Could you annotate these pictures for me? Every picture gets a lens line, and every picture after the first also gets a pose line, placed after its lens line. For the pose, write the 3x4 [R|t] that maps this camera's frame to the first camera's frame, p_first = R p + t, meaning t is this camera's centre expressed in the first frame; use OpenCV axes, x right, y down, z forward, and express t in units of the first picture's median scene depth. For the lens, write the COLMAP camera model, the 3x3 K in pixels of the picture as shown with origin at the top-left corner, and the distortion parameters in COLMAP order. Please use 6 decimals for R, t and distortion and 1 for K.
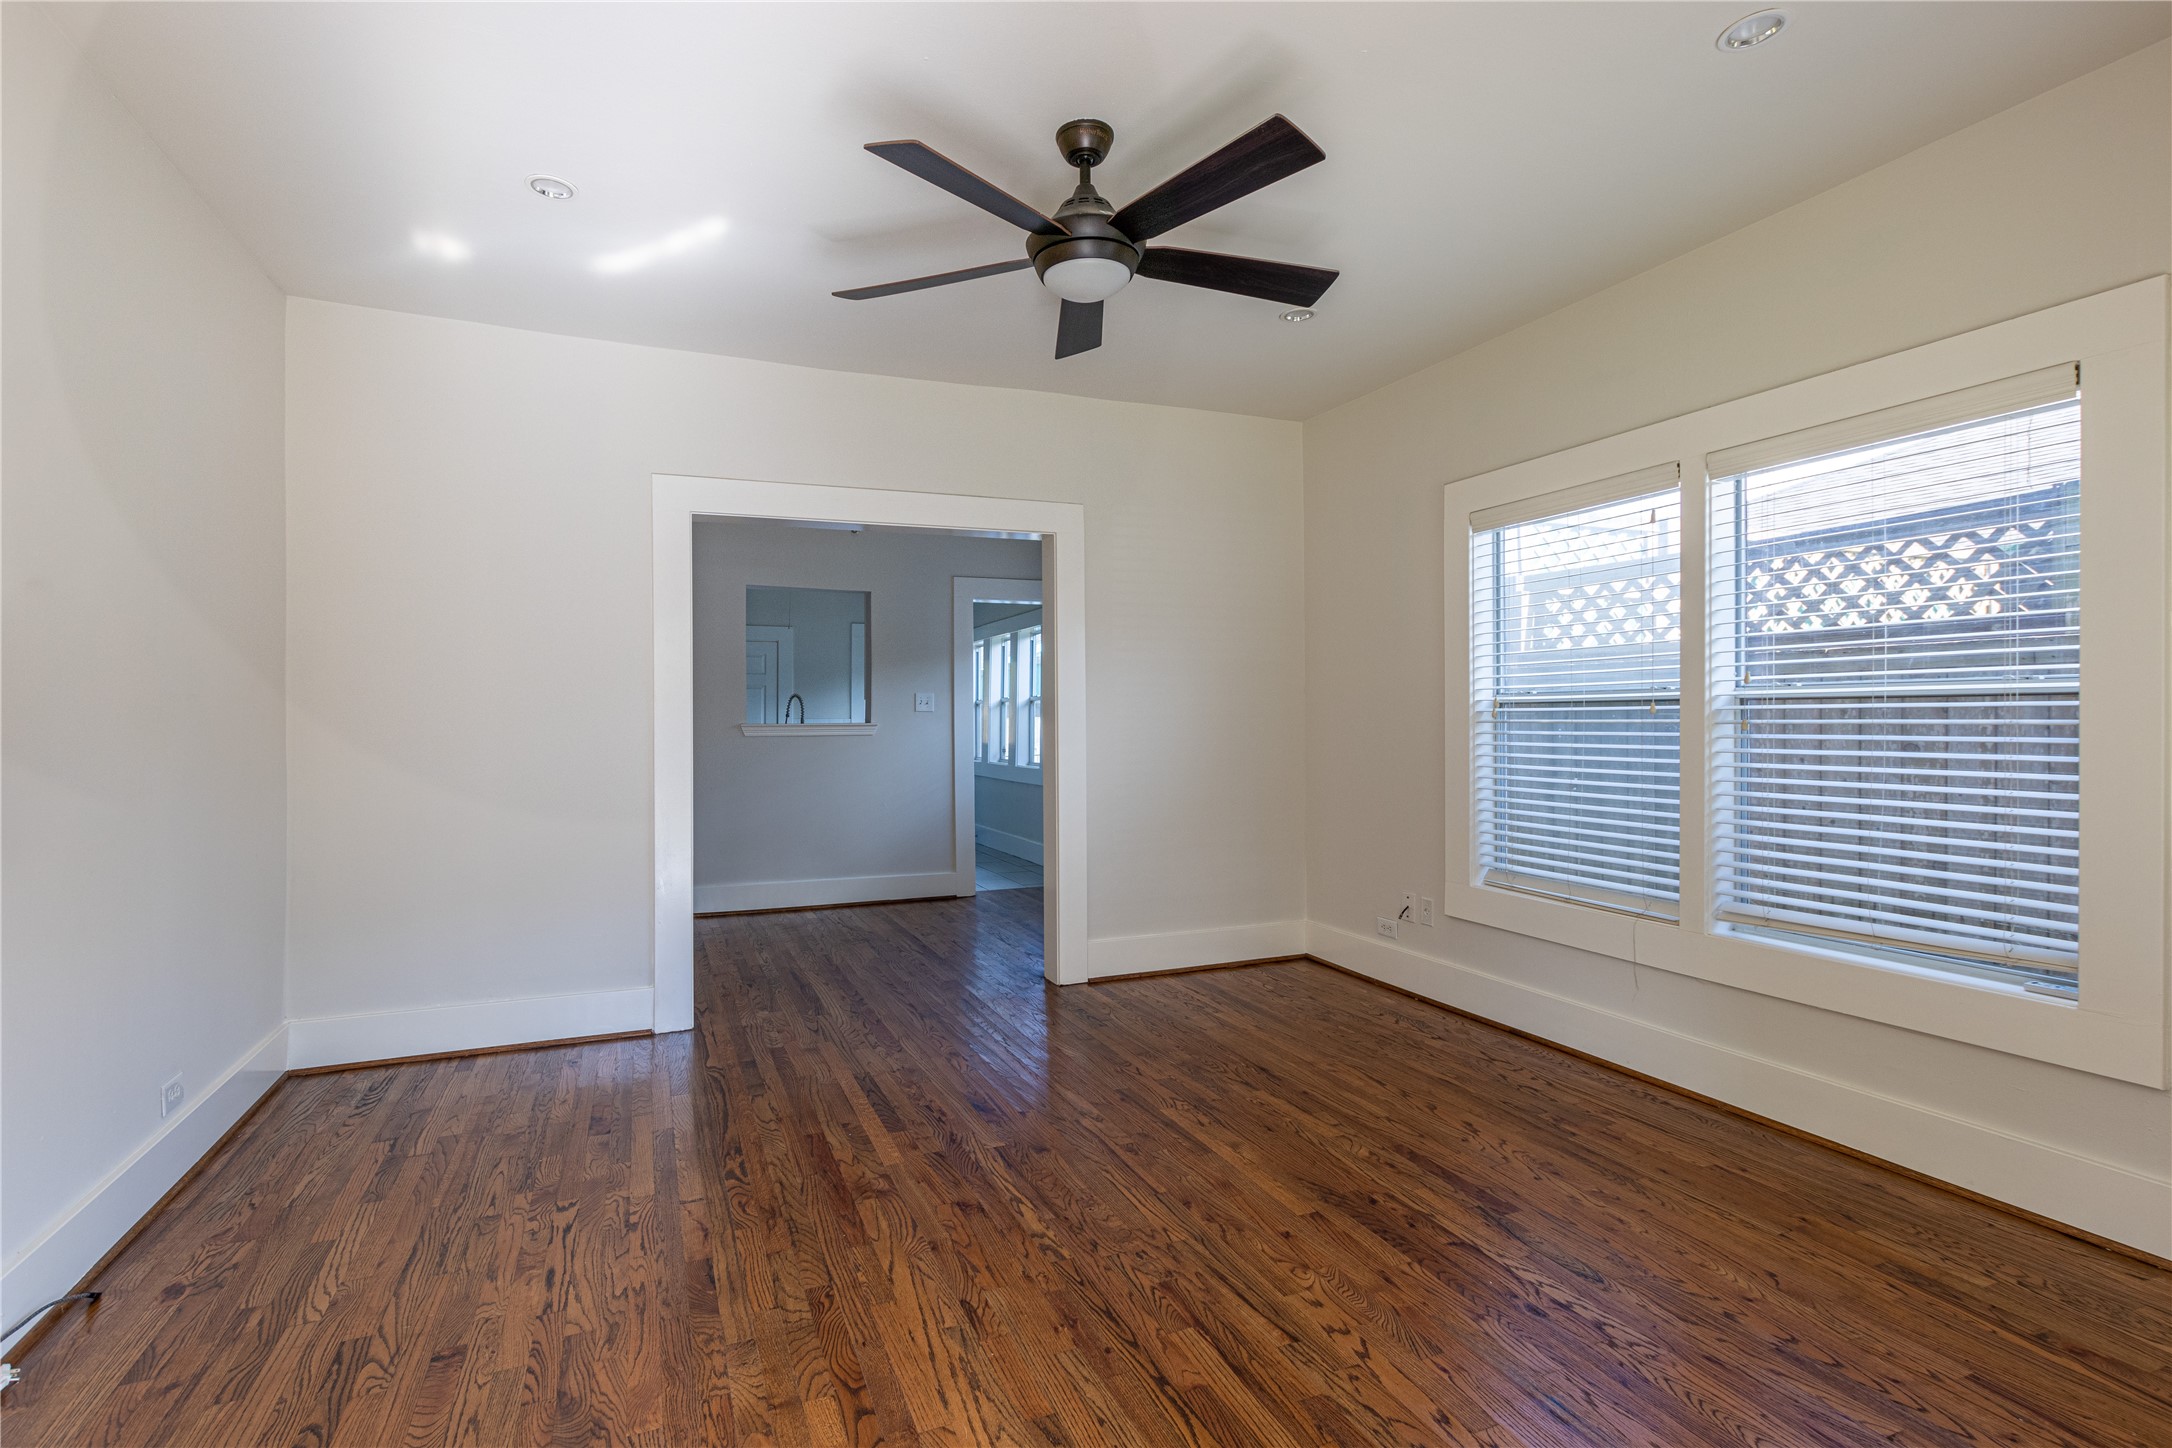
lens RADIAL K [[1005.4, 0, 1057.1], [0, 1005.4, 706.7], [0, 0, 1]] dist [0.009792, -0.000345]
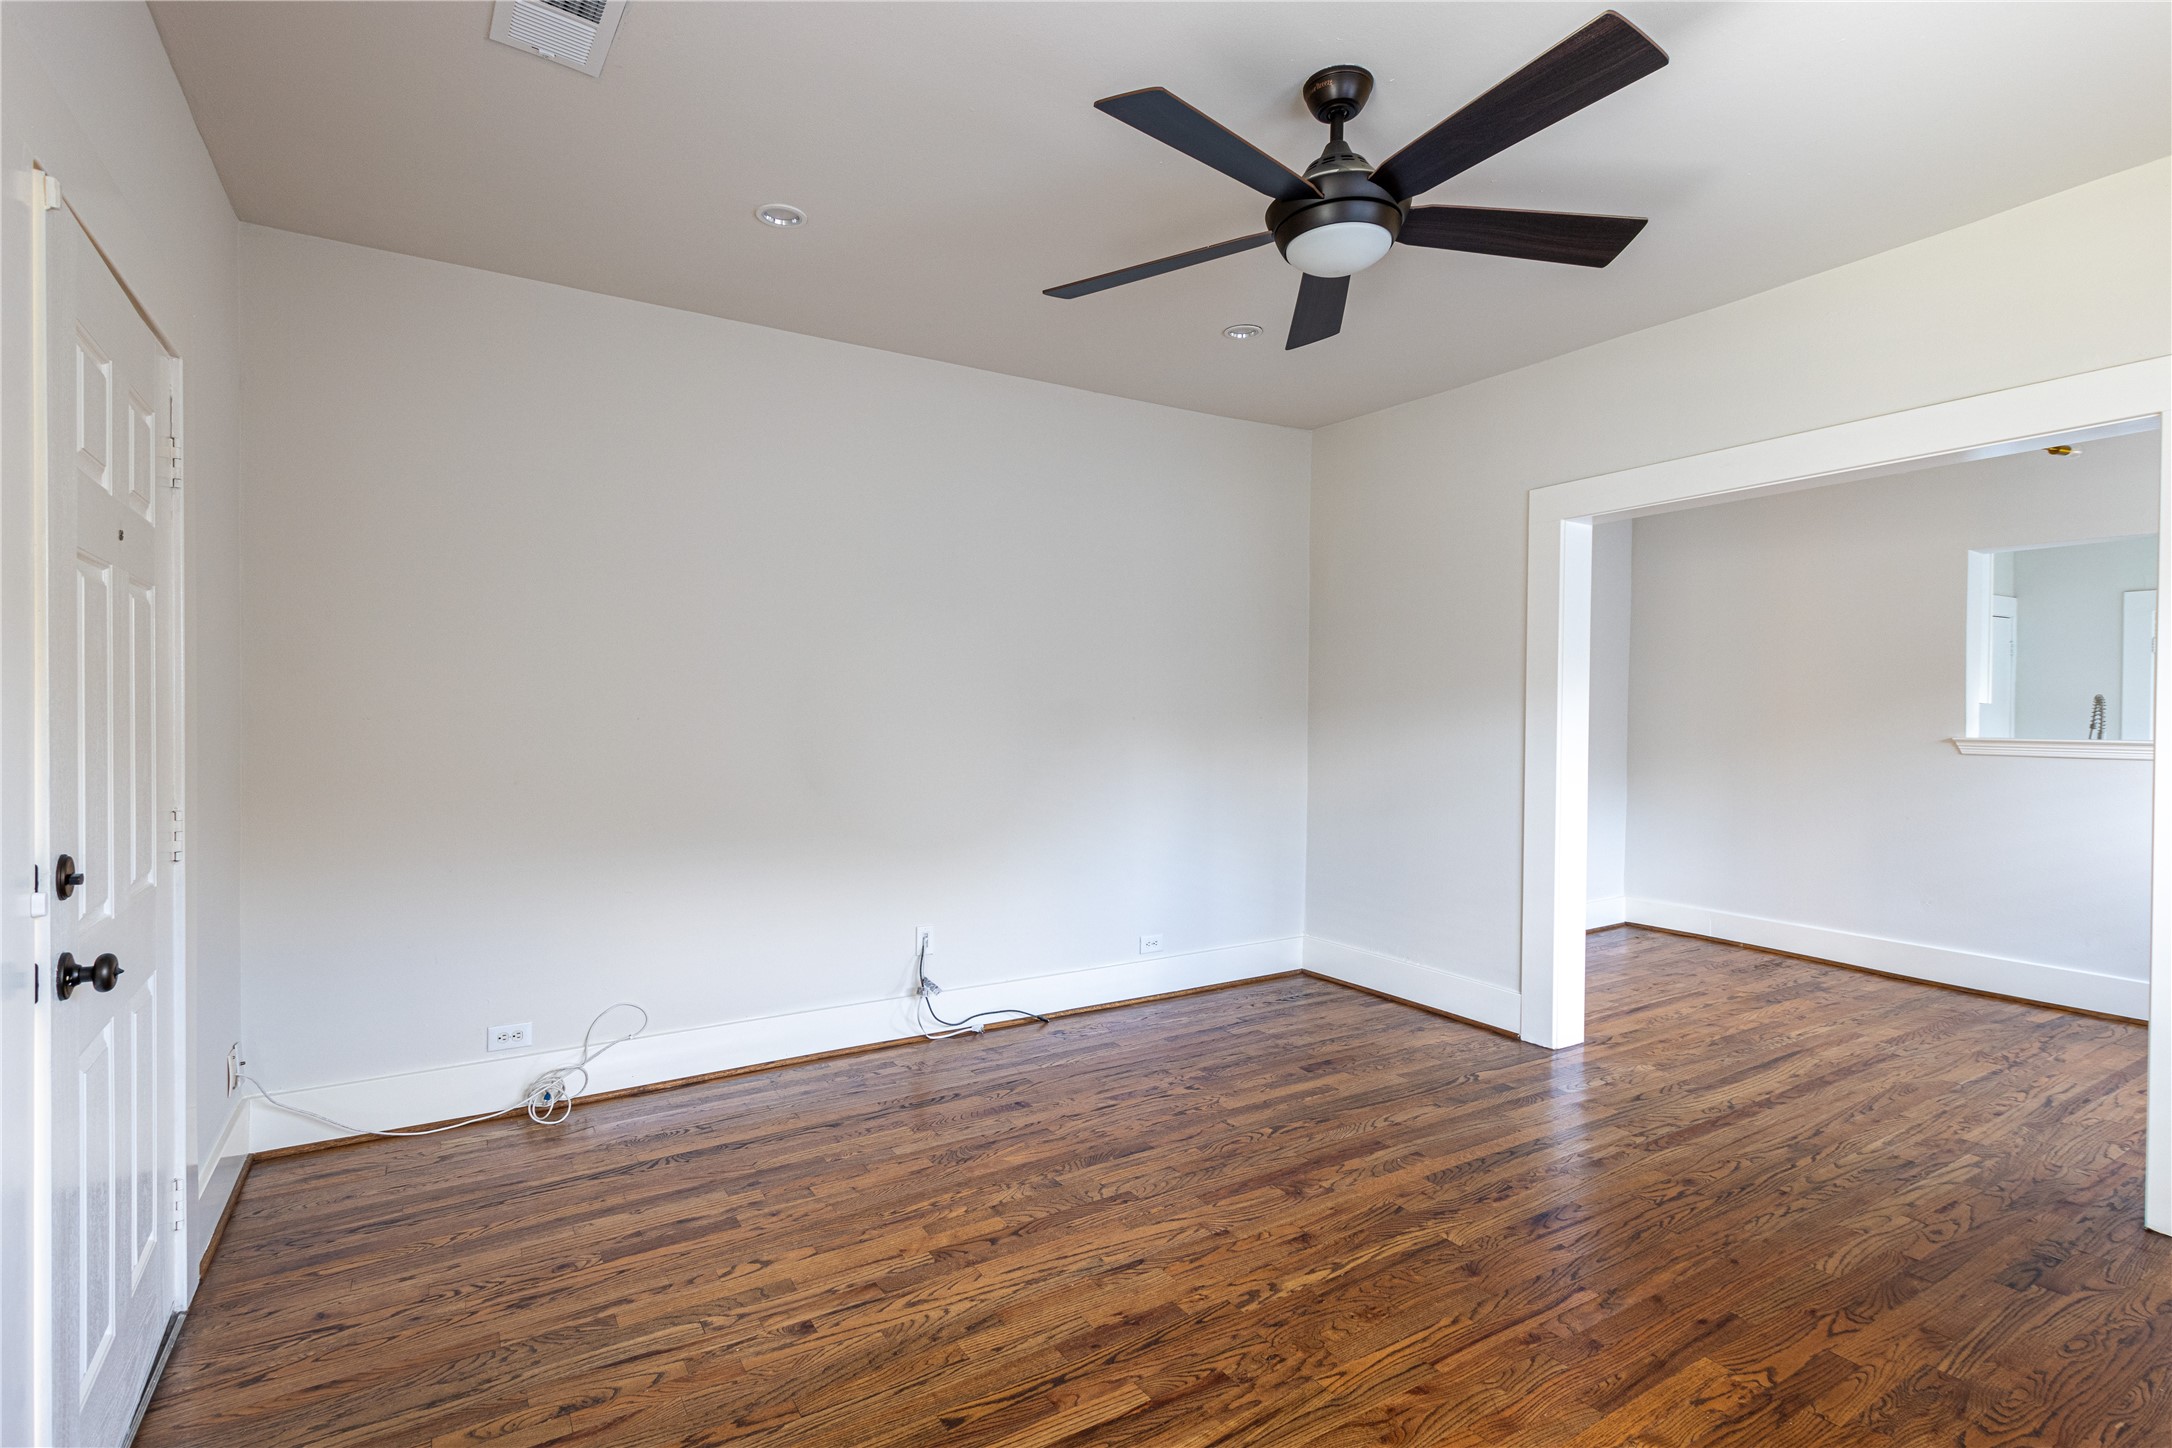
lens RADIAL K [[993.2, 0, 1086.0], [0, 993.2, 724.0], [0, 0, 1]] dist [0.001428, 0.000122]
pose [[0.182255, 0.016951, -0.983105, 0.740502], [0.004272, 0.999828, 0.018031, -0.023042], [0.983242, -0.007486, 0.182151, 0.562153]]
